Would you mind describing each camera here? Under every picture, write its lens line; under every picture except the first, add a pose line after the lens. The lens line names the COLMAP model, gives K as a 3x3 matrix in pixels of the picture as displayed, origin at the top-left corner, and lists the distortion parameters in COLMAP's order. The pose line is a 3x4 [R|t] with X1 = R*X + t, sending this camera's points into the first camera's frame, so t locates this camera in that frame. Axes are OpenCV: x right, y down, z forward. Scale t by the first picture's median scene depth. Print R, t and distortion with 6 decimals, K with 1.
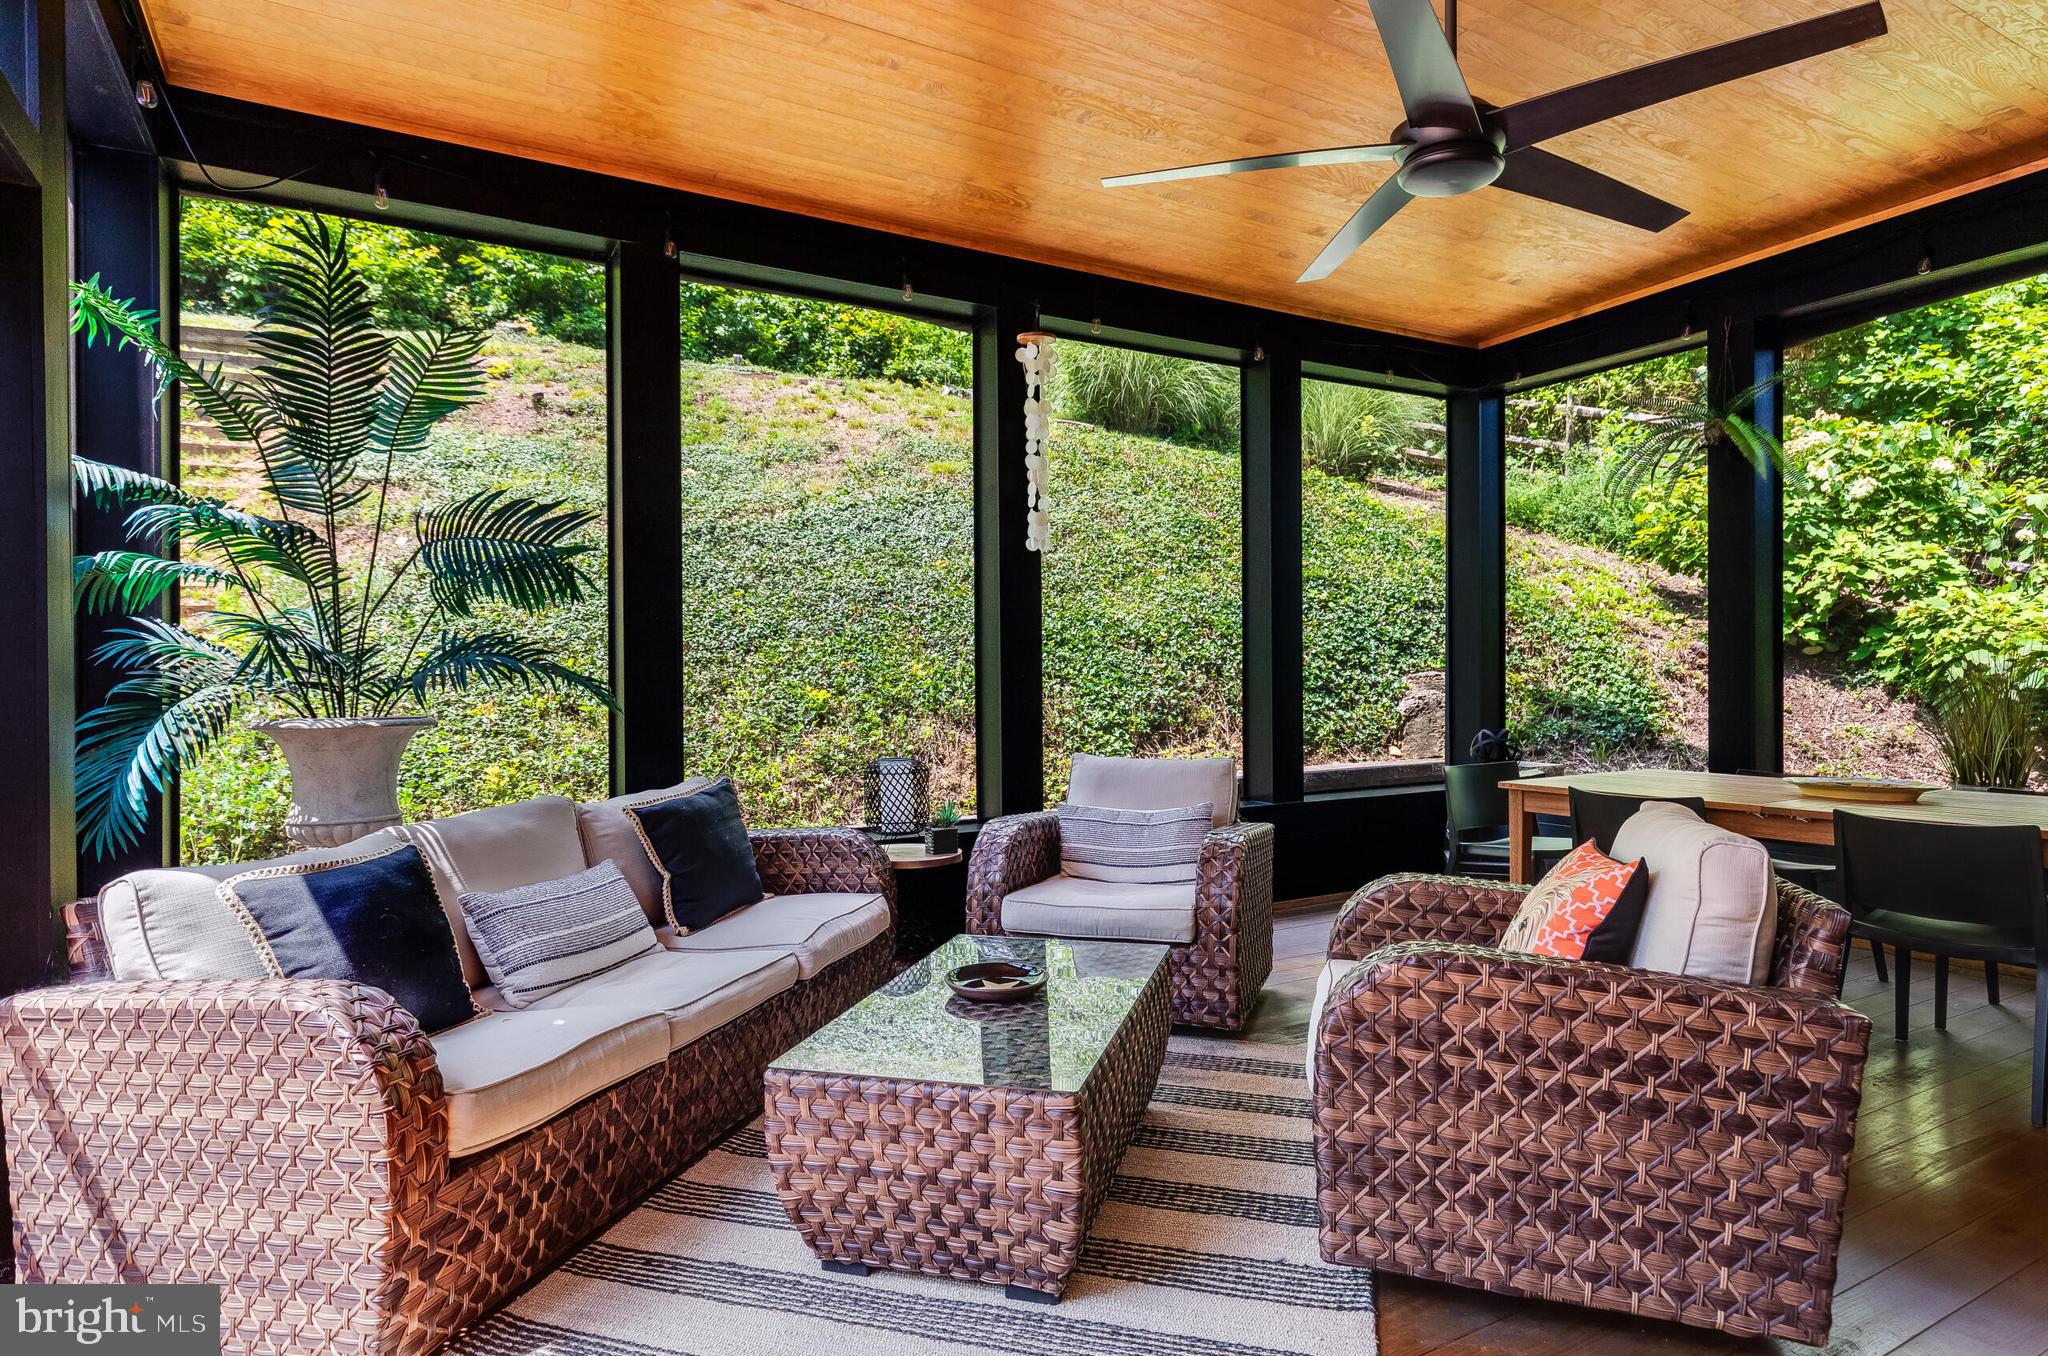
lens RADIAL K [[1132.2, 0, 1024.0], [0, 1132.2, 678.0], [0, 0, 1]] dist [0.001208, 0.000540]
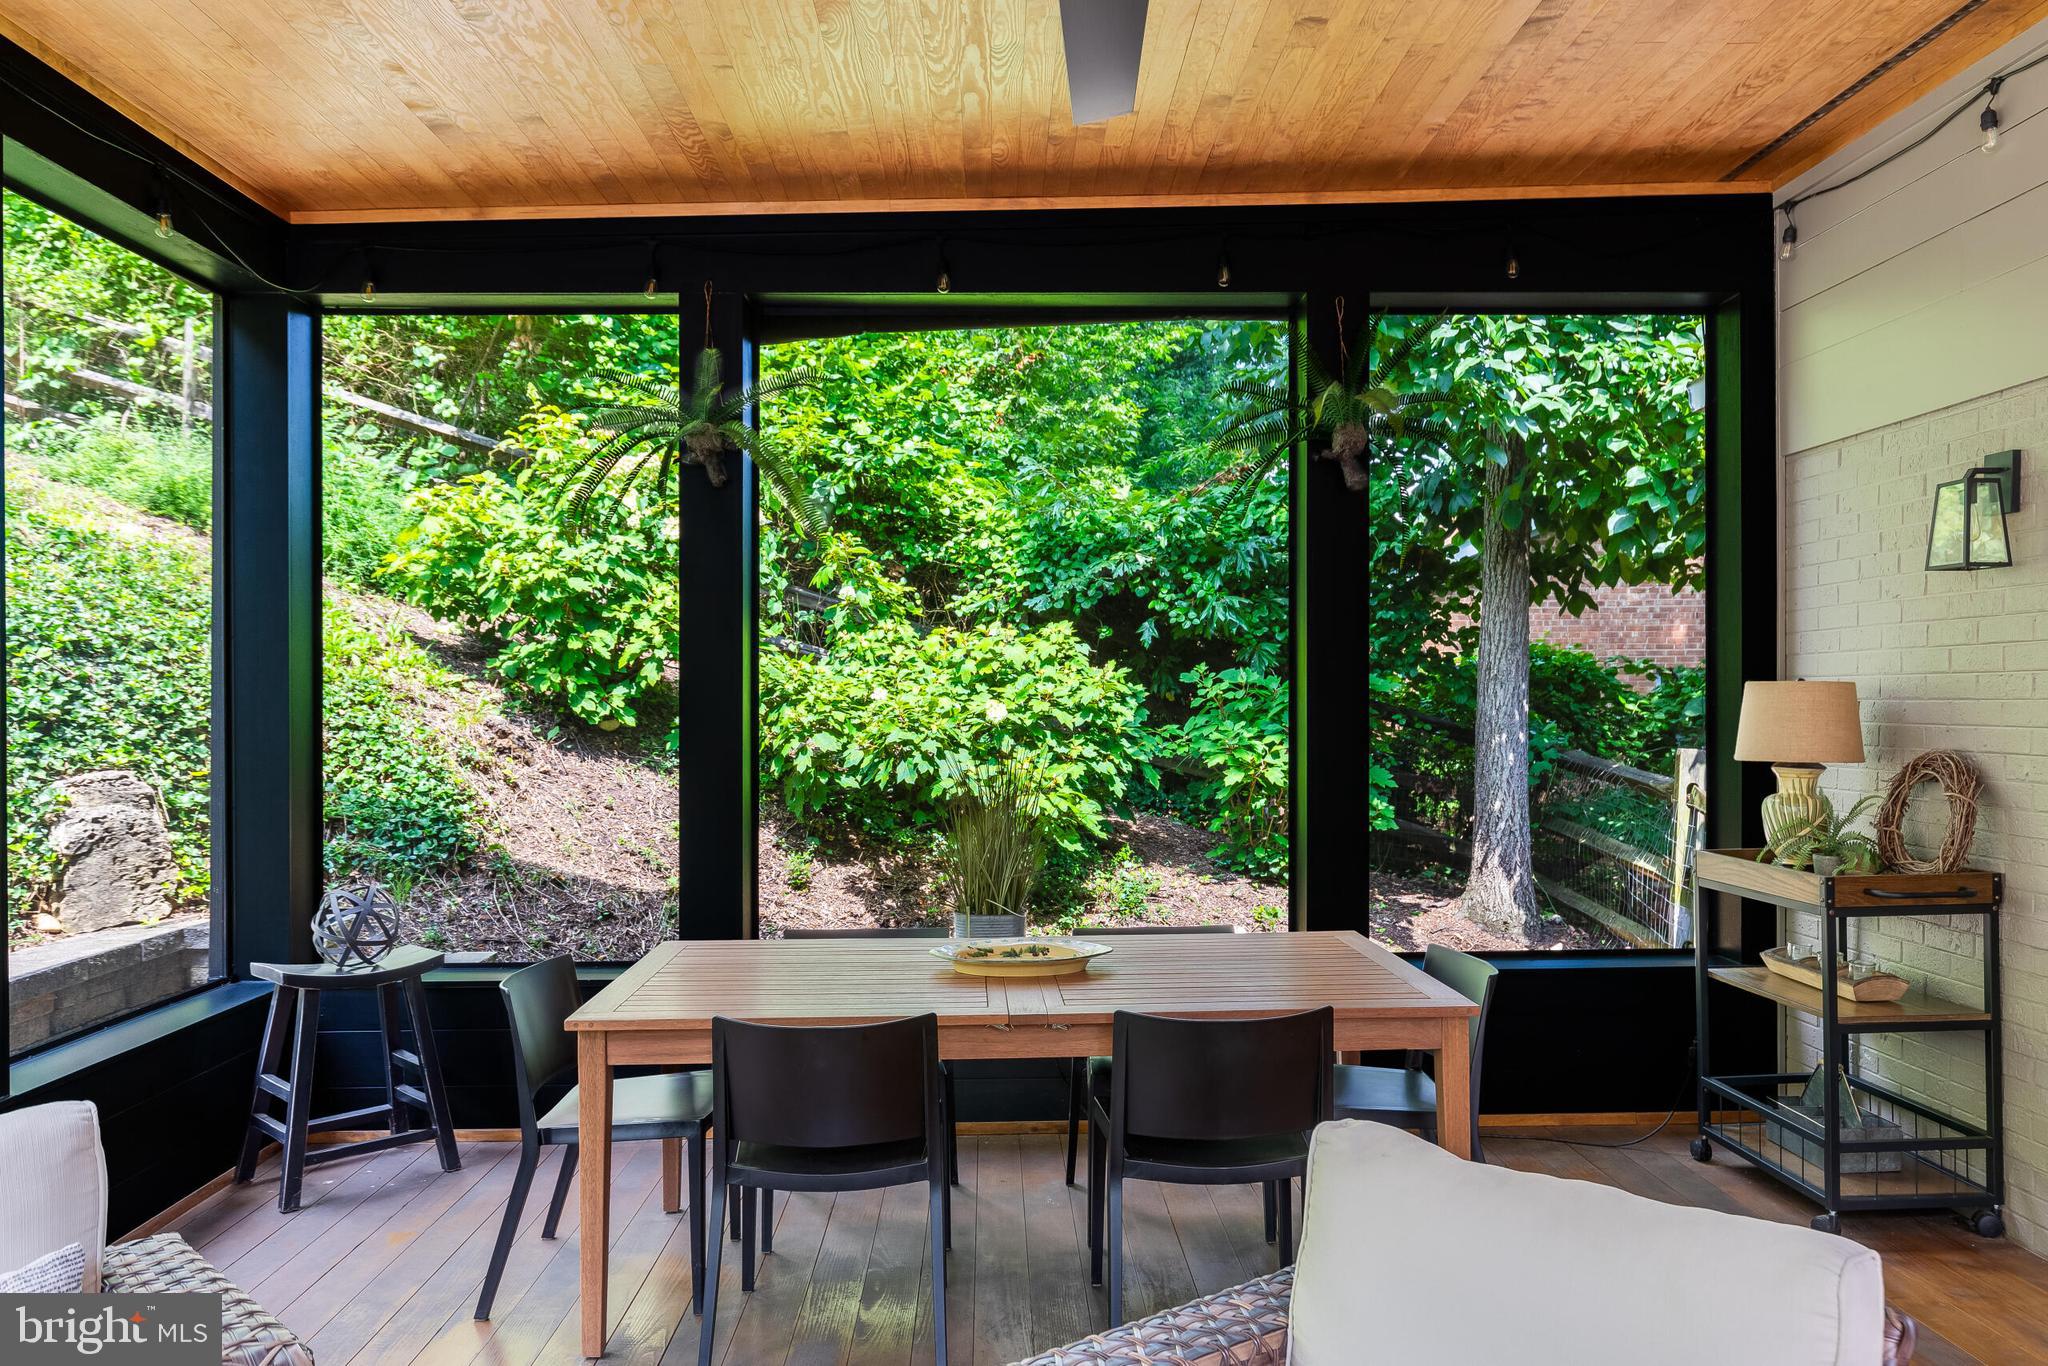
lens RADIAL K [[1438.2, 0, 1023.0], [0, 1438.2, 697.5], [0, 0, 1]] dist [-0.002397, -0.000909]
pose [[0.478240, 0.004736, 0.878217, -0.050818], [0.007268, 0.999930, -0.009350, -0.033598], [-0.878199, 0.010854, 0.478172, 0.276791]]
